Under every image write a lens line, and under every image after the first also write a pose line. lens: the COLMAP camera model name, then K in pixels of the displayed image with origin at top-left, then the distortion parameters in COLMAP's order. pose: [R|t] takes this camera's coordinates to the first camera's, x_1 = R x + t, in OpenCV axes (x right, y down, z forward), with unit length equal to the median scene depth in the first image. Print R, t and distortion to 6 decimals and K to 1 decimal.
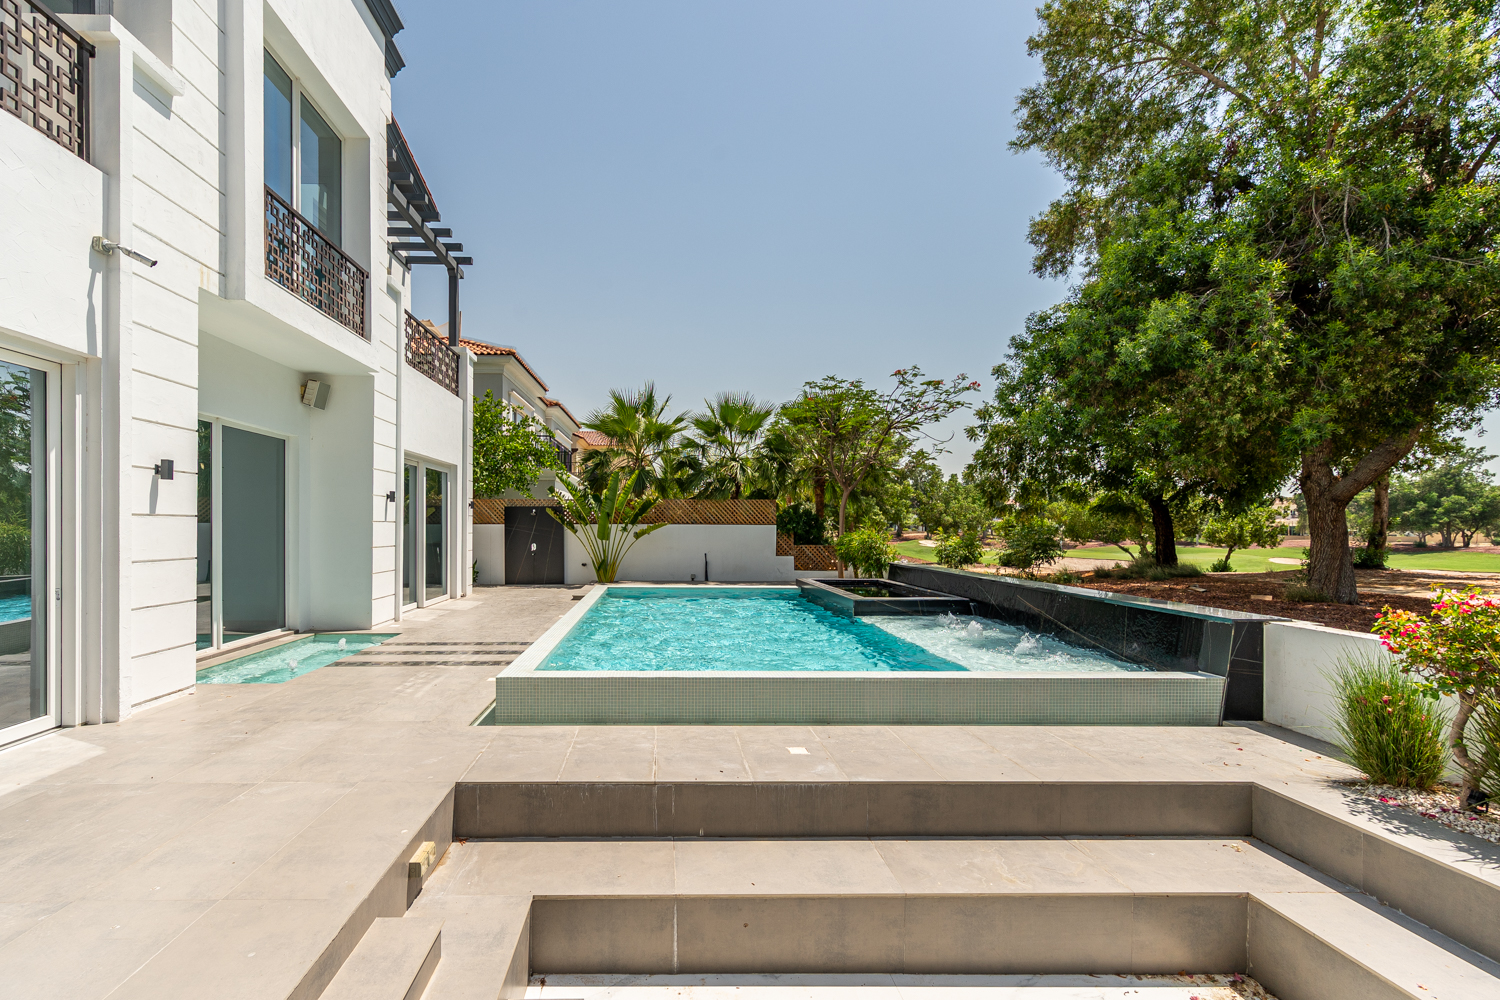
lens RADIAL K [[609.4, 0, 748.3], [0, 609.4, 526.9], [0, 0, 1]] dist [0.000258, 0.000001]
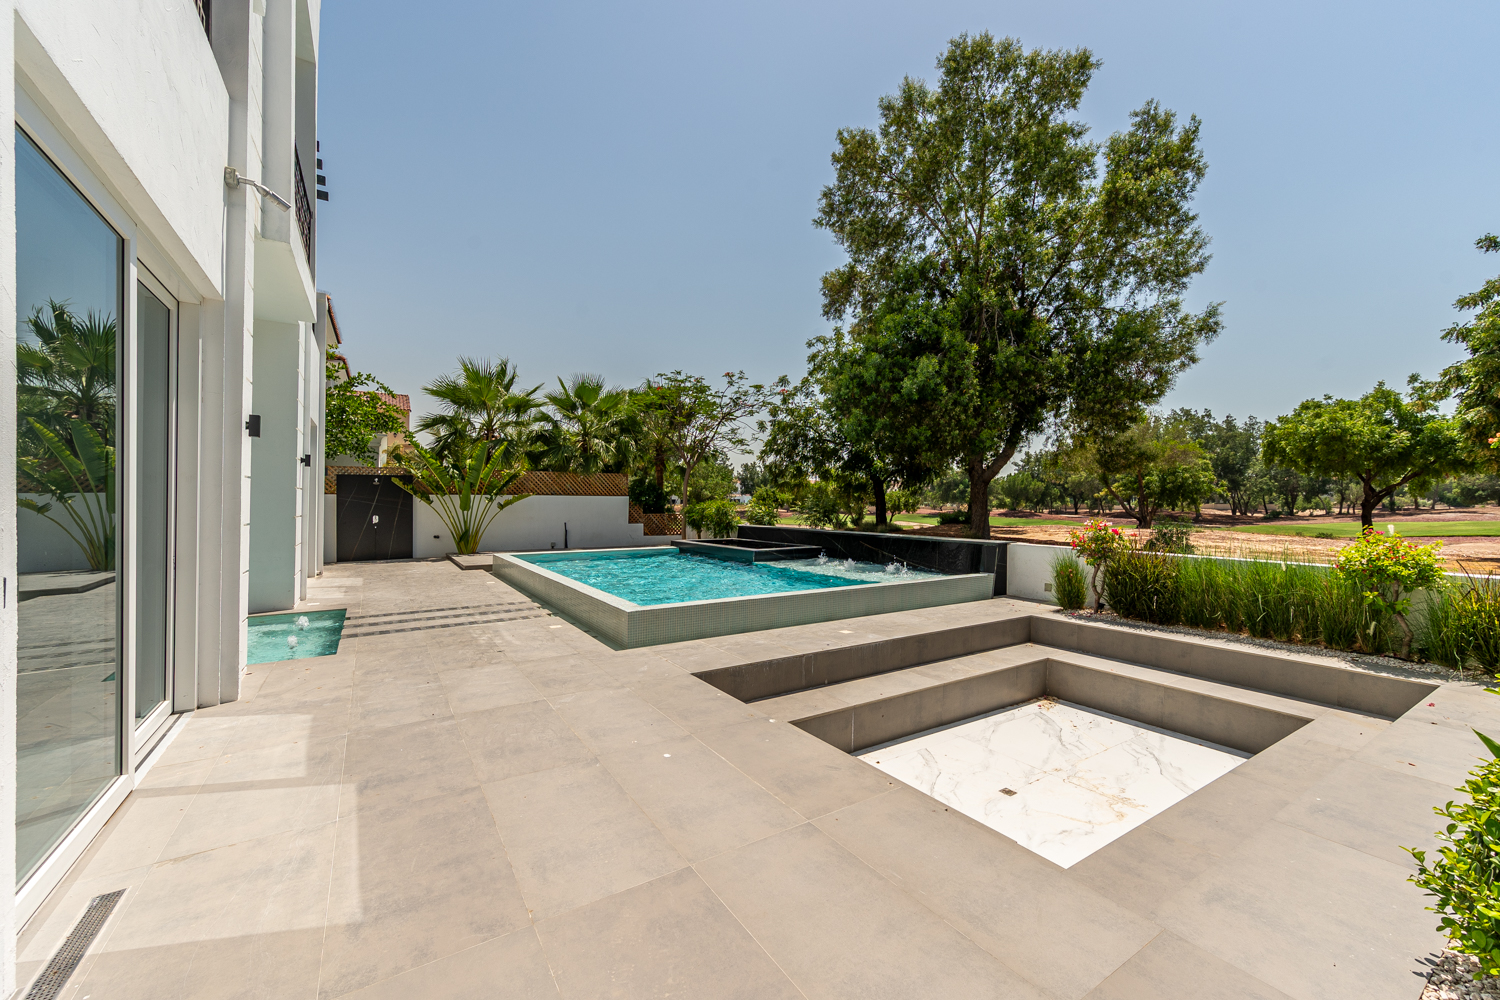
lens RADIAL K [[604.3, 0, 766.6], [0, 604.3, 507.1], [0, 0, 1]] dist [-0.001258, -0.000051]
pose [[0.837899, -0.006232, 0.545789, -0.424182], [0.003136, 0.999973, 0.006605, 0.012578], [-0.545816, -0.003822, 0.837897, -0.095545]]
